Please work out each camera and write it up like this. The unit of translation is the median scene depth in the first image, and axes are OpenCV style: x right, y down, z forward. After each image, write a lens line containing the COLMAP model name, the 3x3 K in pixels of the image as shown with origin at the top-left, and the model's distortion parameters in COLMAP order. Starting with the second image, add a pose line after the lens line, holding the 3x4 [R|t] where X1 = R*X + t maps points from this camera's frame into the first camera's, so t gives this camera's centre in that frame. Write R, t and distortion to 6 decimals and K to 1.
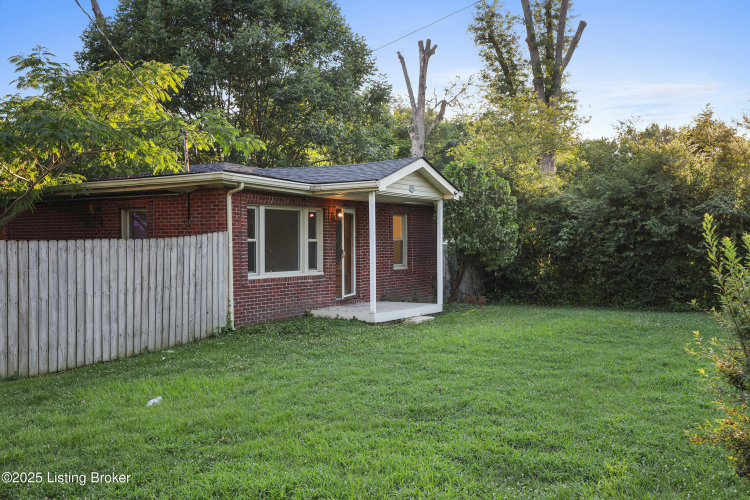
lens RADIAL K [[723.2, 0, 374.0], [0, 723.2, 230.7], [0, 0, 1]] dist [-0.002715, -0.001238]
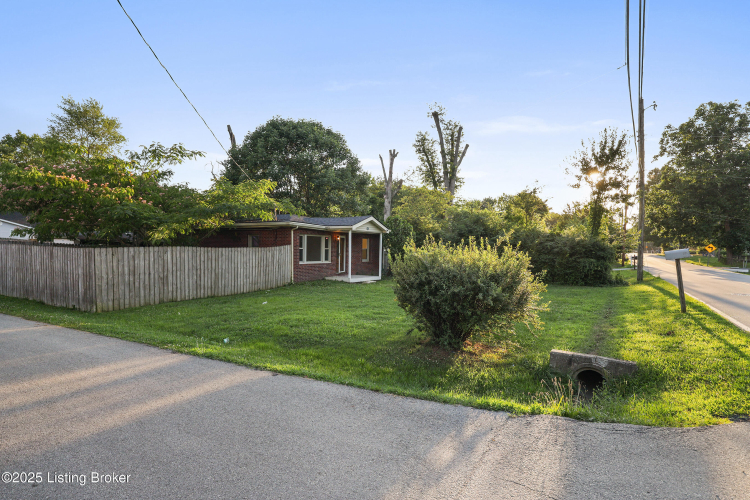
lens RADIAL K [[389.6, 0, 375.0], [0, 389.6, 250.0], [0, 0, 1]] dist [0.001342, 0.000029]
pose [[0.999770, 0.020758, 0.005402, 0.073795], [-0.020863, 0.999580, 0.020108, -0.012881], [-0.004982, -0.020216, 0.999783, -0.324563]]
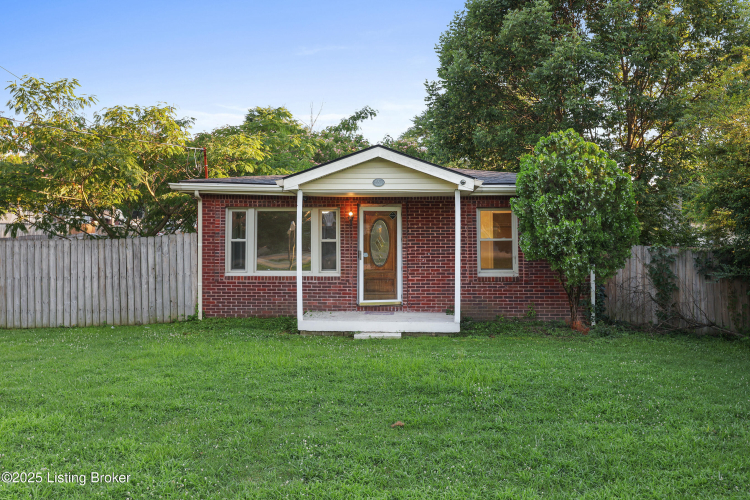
lens RADIAL K [[723.2, 0, 374.0], [0, 723.2, 230.7], [0, 0, 1]] dist [-0.002715, -0.001238]
pose [[0.507358, 0.000742, -0.861735, 0.822753], [0.009905, 0.999929, 0.006693, -0.006215], [0.861678, -0.011931, 0.507315, 0.584607]]
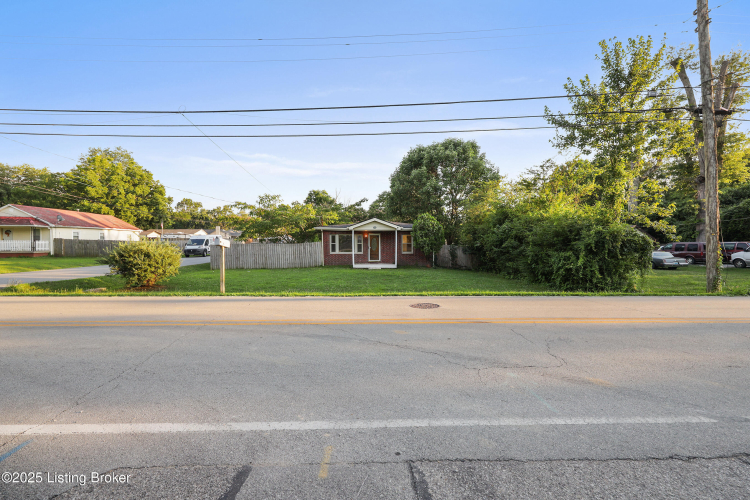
lens RADIAL K [[317.7, 0, 356.8], [0, 317.7, 252.6], [0, 0, 1]] dist [-0.000806, -0.000102]
pose [[0.499991, 0.031080, -0.865473, 1.265833], [0.010428, 0.999067, 0.041902, -0.007941], [0.865968, -0.029976, 0.499200, 0.250255]]
